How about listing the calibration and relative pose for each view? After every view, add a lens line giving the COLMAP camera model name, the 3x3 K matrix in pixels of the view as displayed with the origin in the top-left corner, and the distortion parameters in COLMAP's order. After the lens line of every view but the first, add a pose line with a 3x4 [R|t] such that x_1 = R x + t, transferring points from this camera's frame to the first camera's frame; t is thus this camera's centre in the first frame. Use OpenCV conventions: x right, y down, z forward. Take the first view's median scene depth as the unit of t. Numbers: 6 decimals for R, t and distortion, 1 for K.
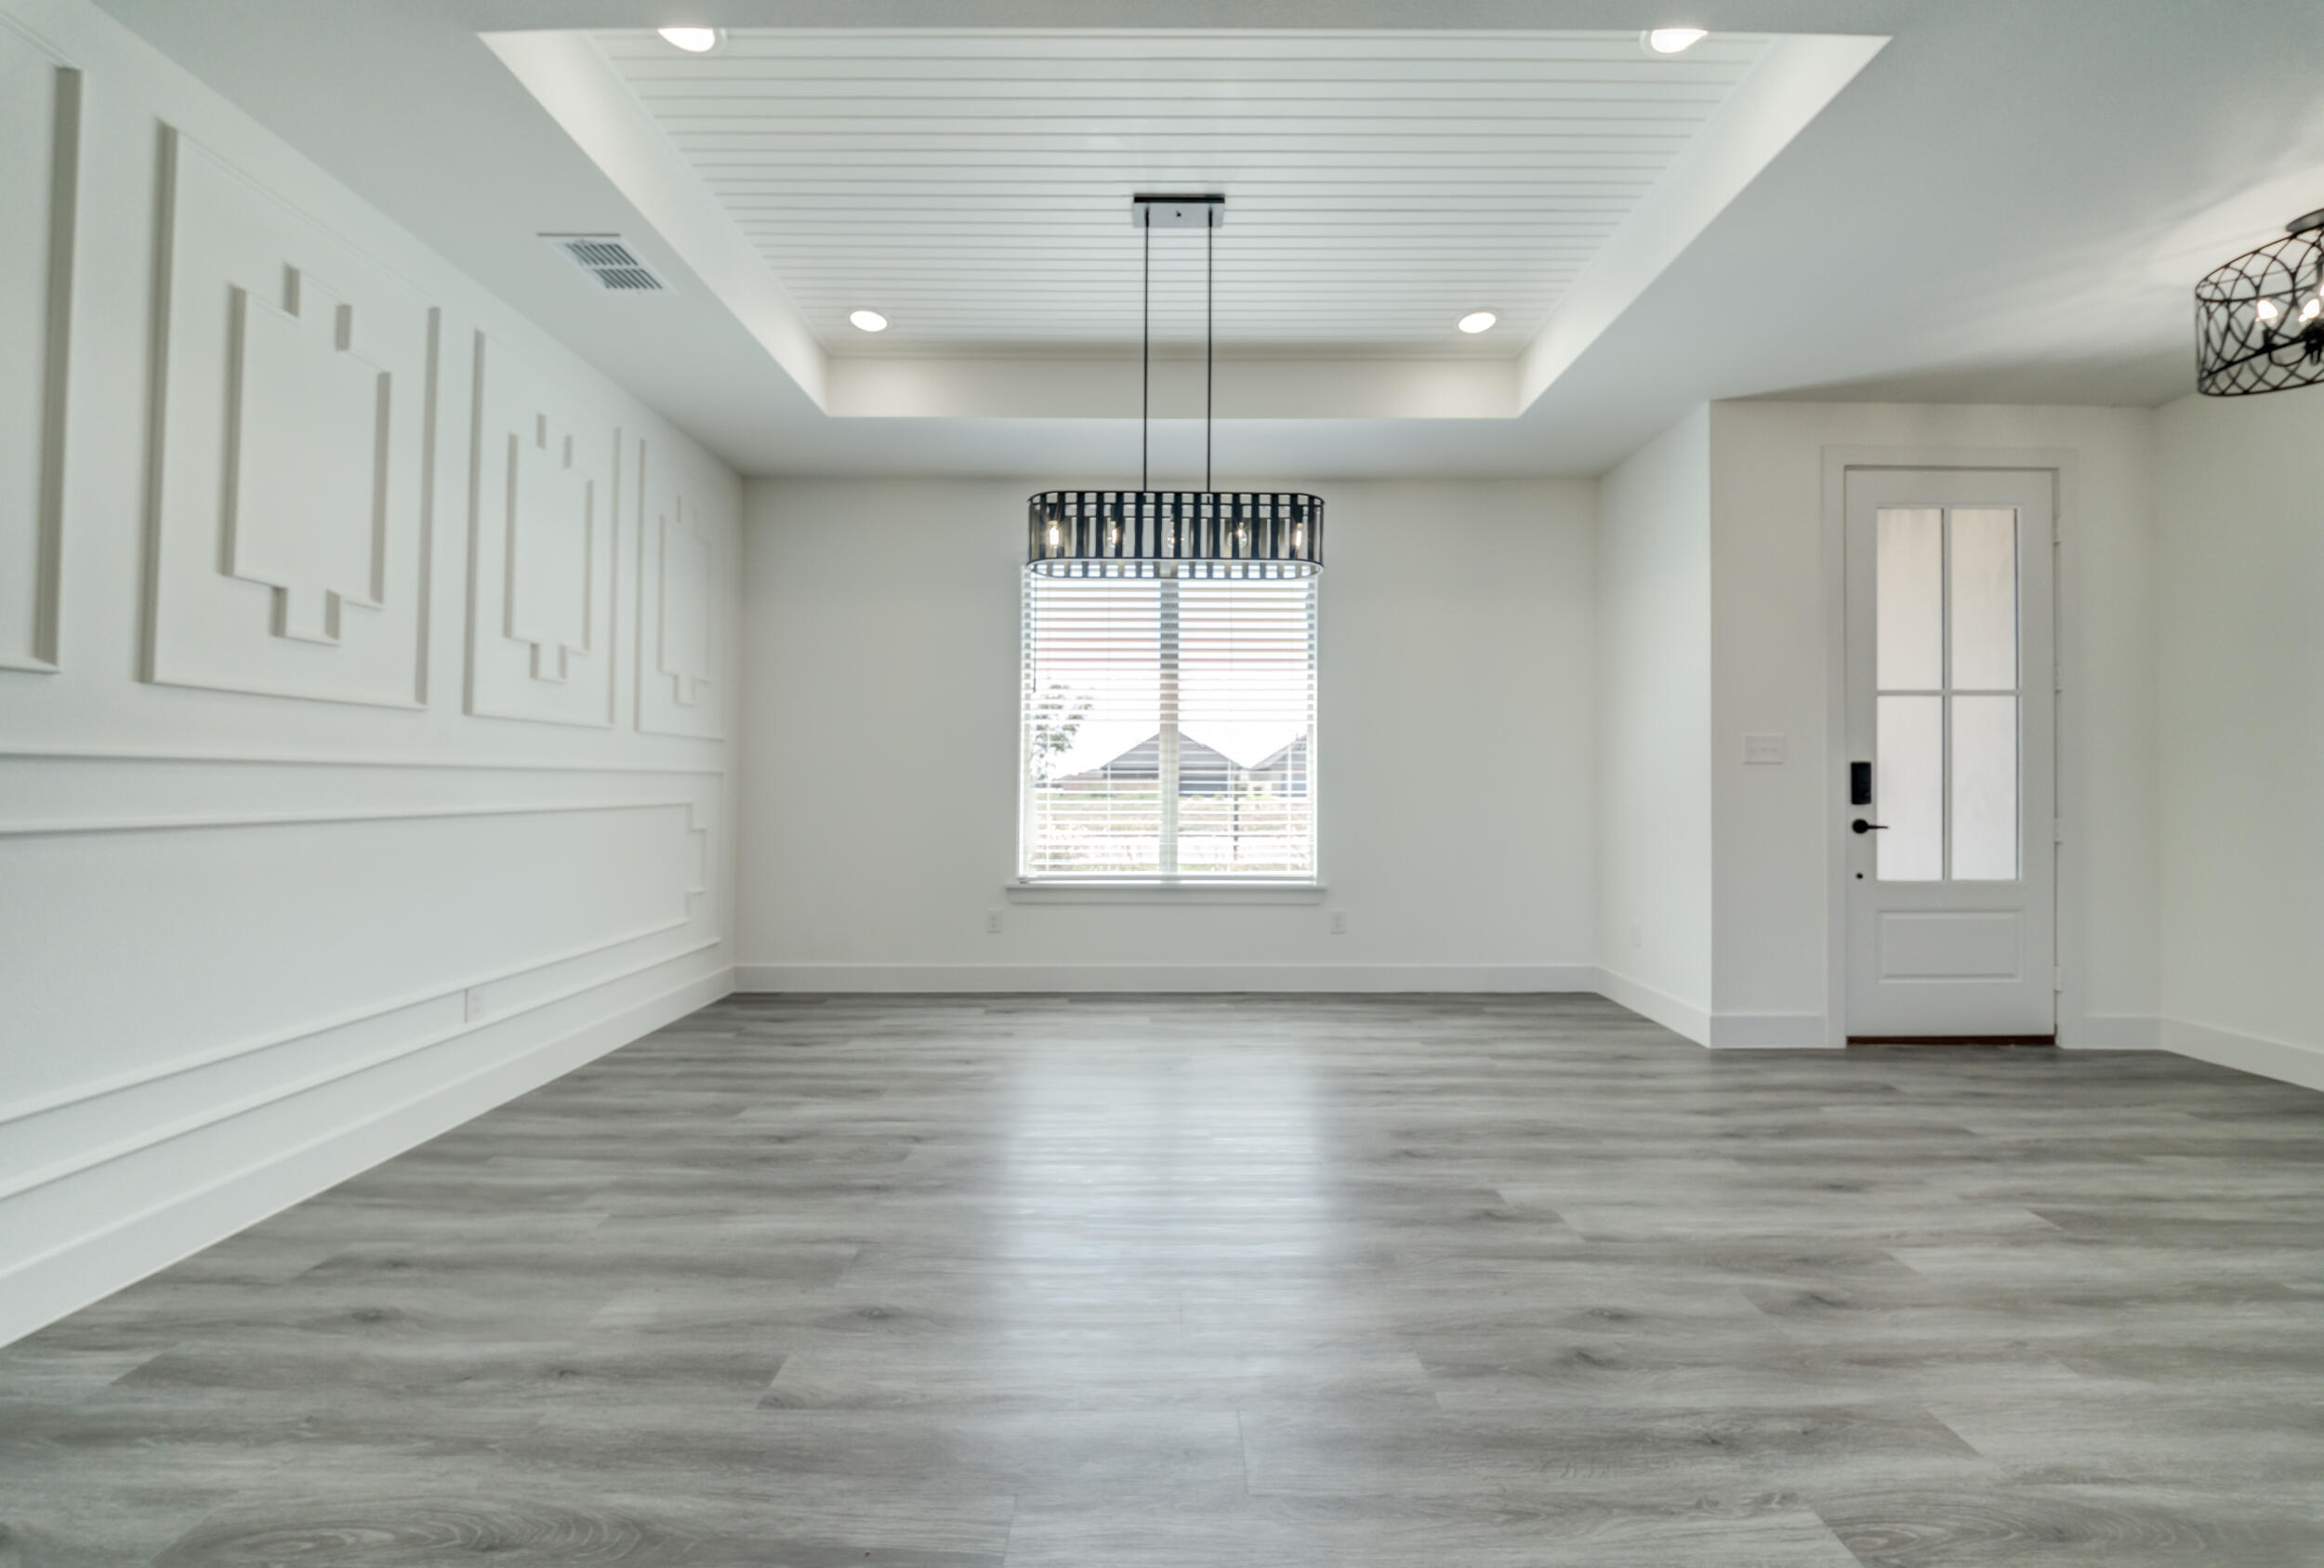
lens RADIAL K [[844.0, 0, 1168.2], [0, 844.0, 771.0], [0, 0, 1]] dist [0.015393, -0.006210]
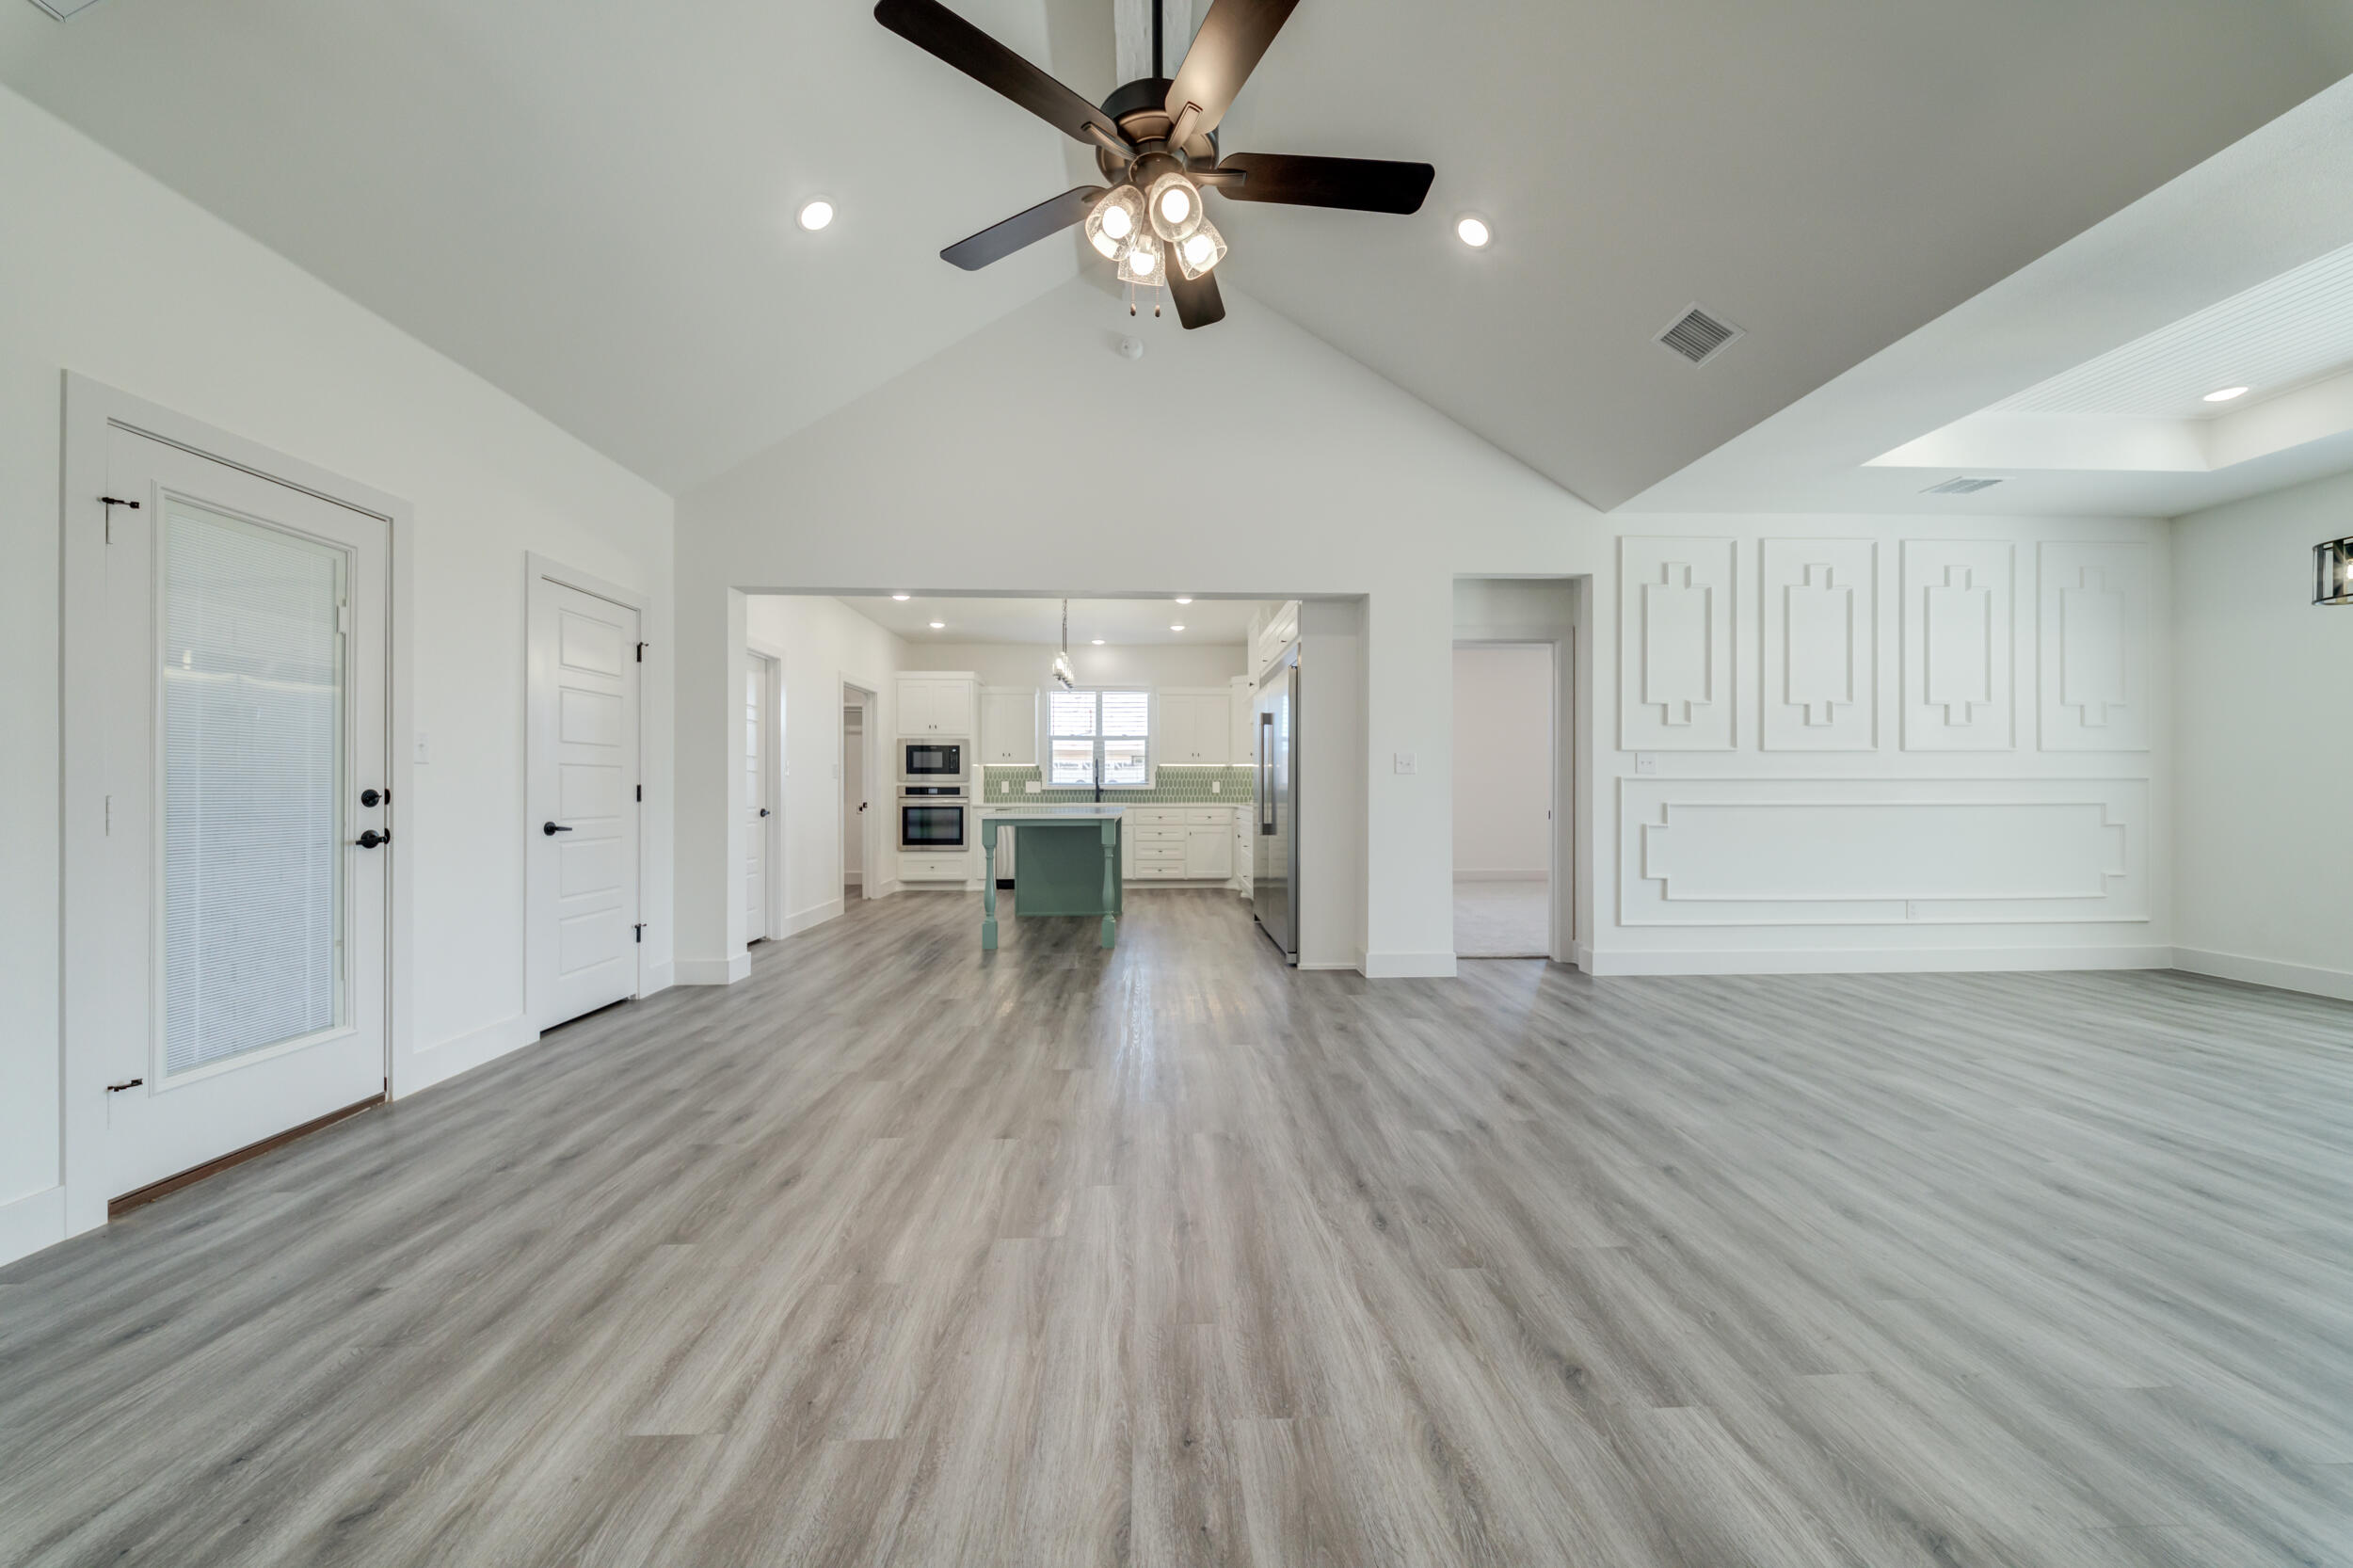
lens RADIAL K [[823.6, 0, 1178.6], [0, 823.6, 784.9], [0, 0, 1]] dist [0.024197, -0.011837]
pose [[0.026482, -0.005318, -0.999635, 0.732756], [0.012920, 0.999904, -0.004977, -0.002591], [0.999566, -0.012783, 0.026549, -0.483859]]
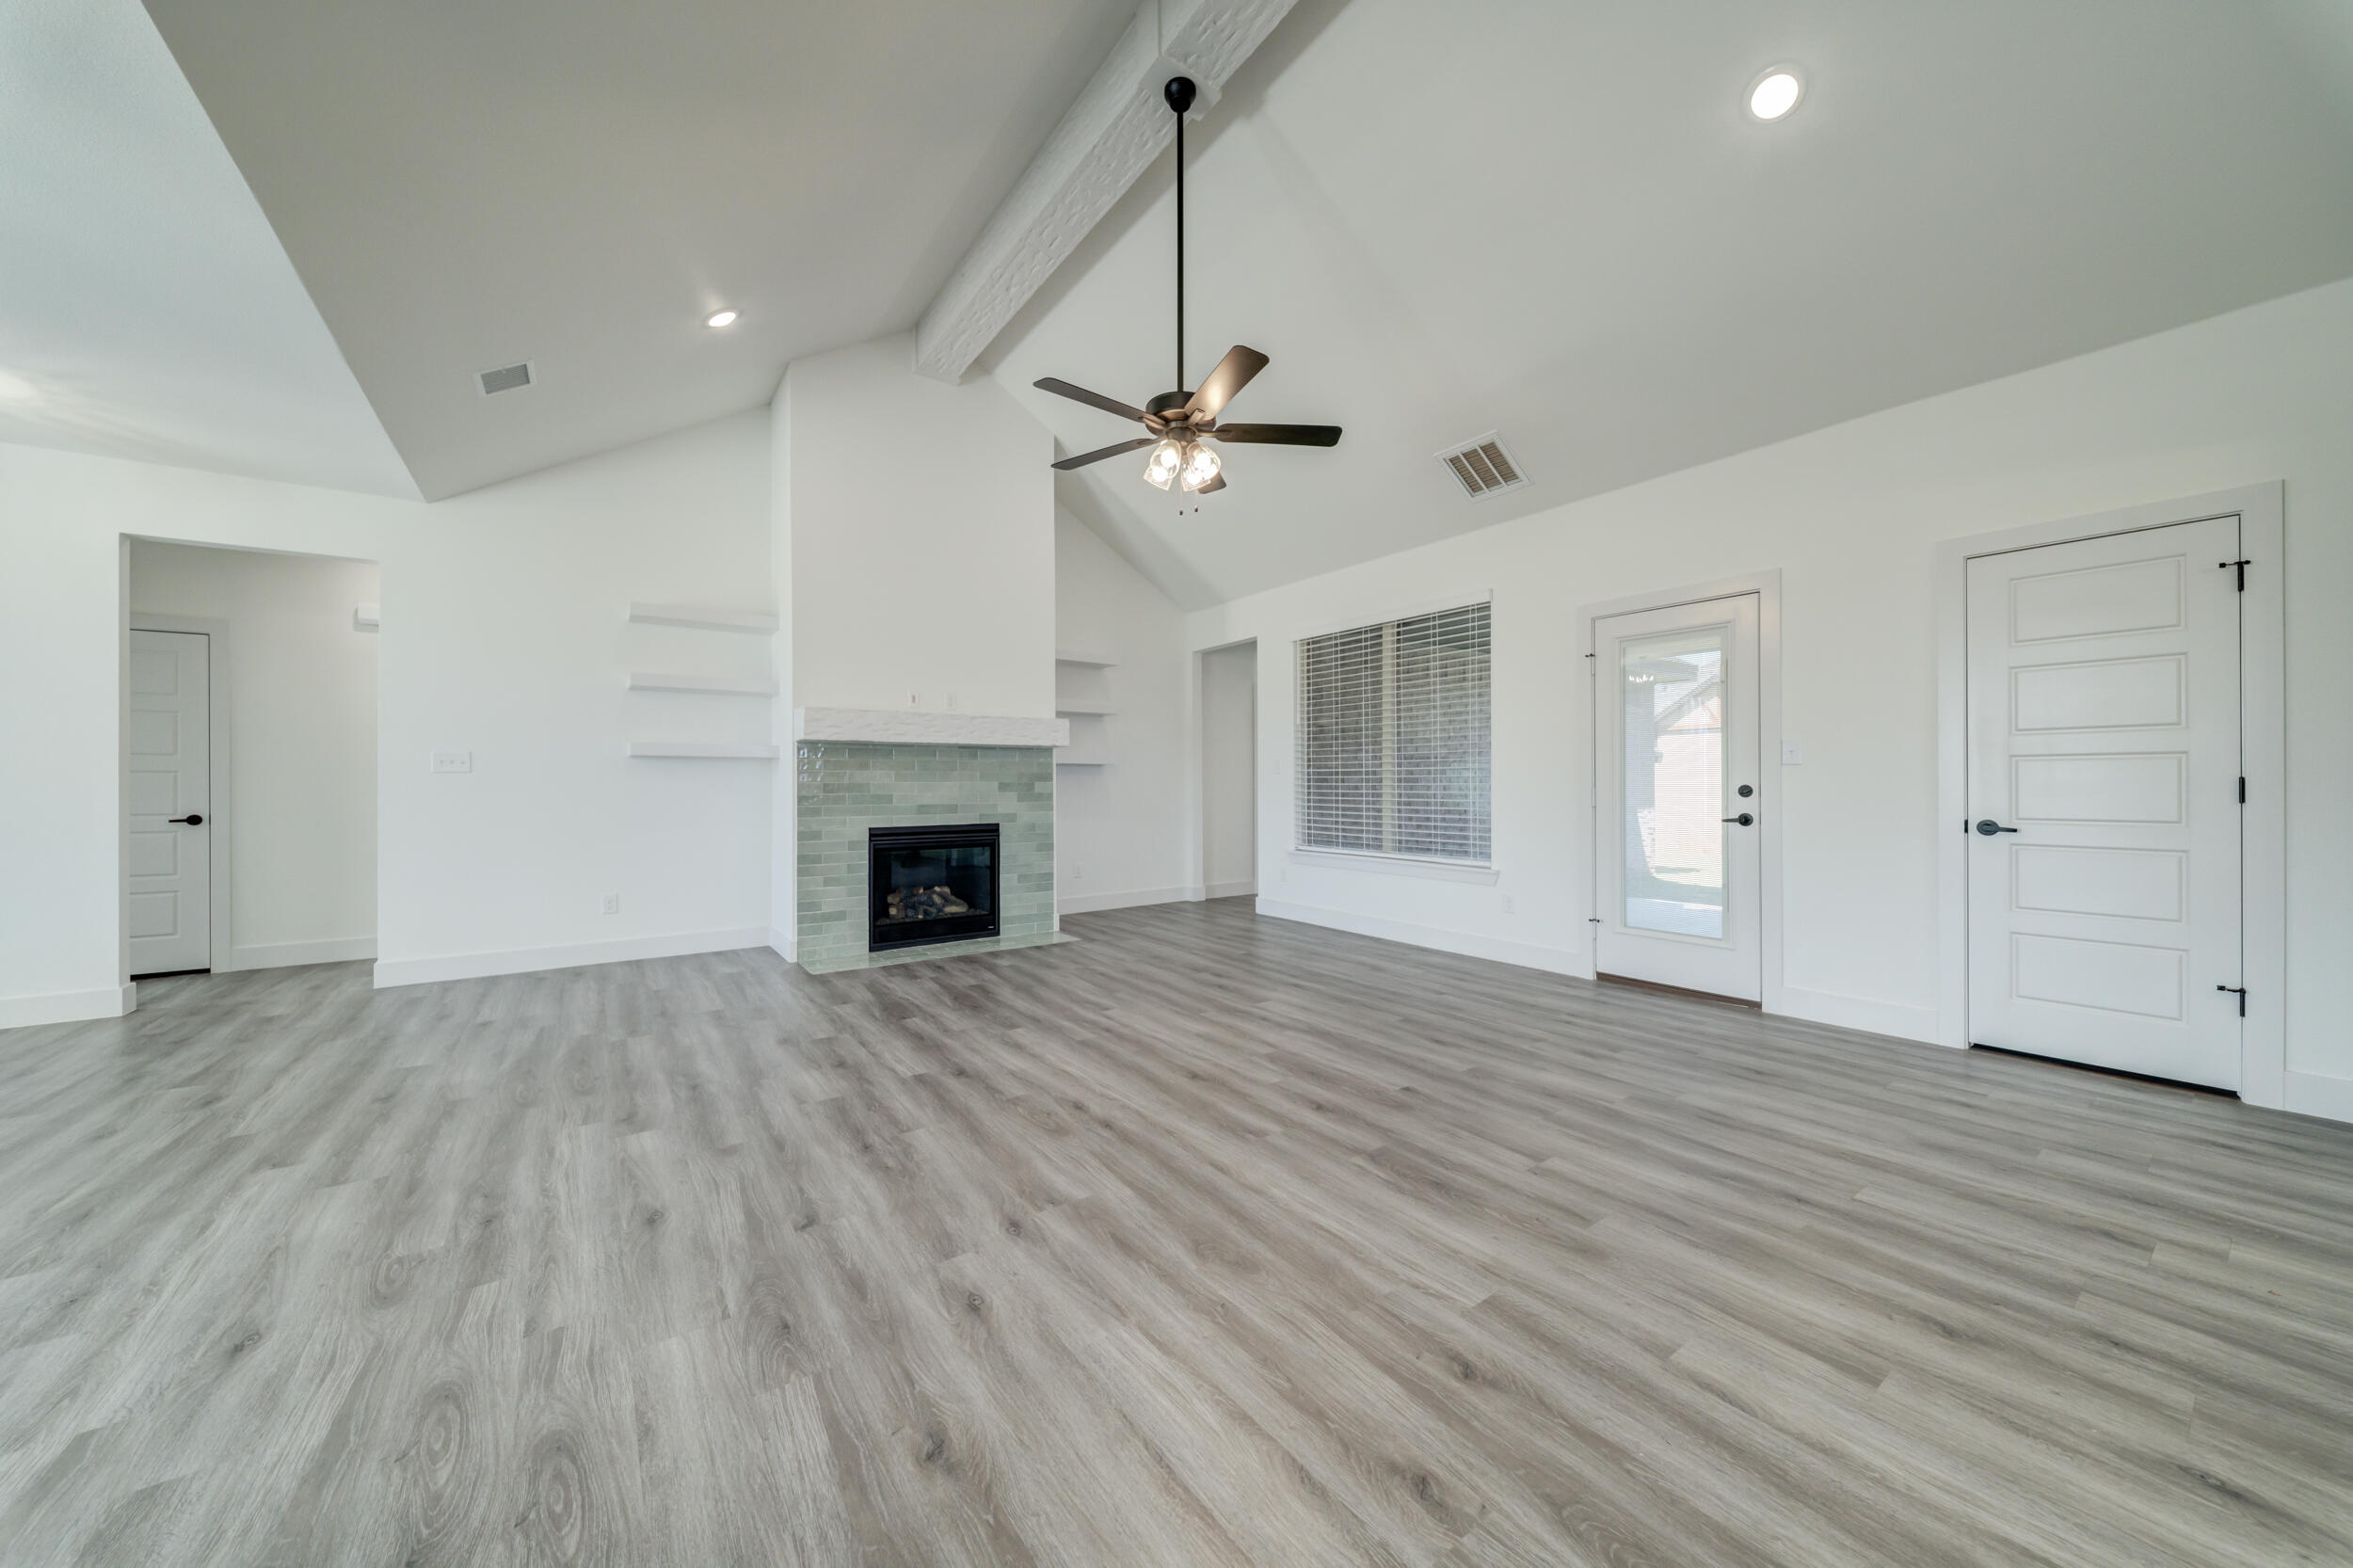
lens RADIAL K [[823.6, 0, 1178.6], [0, 823.6, 784.9], [0, 0, 1]] dist [0.024197, -0.011837]
pose [[-0.572840, 0.001648, 0.819665, -0.571961], [-0.007620, 0.999944, -0.007335, 0.003110], [-0.819632, -0.010447, -0.572796, 0.055292]]
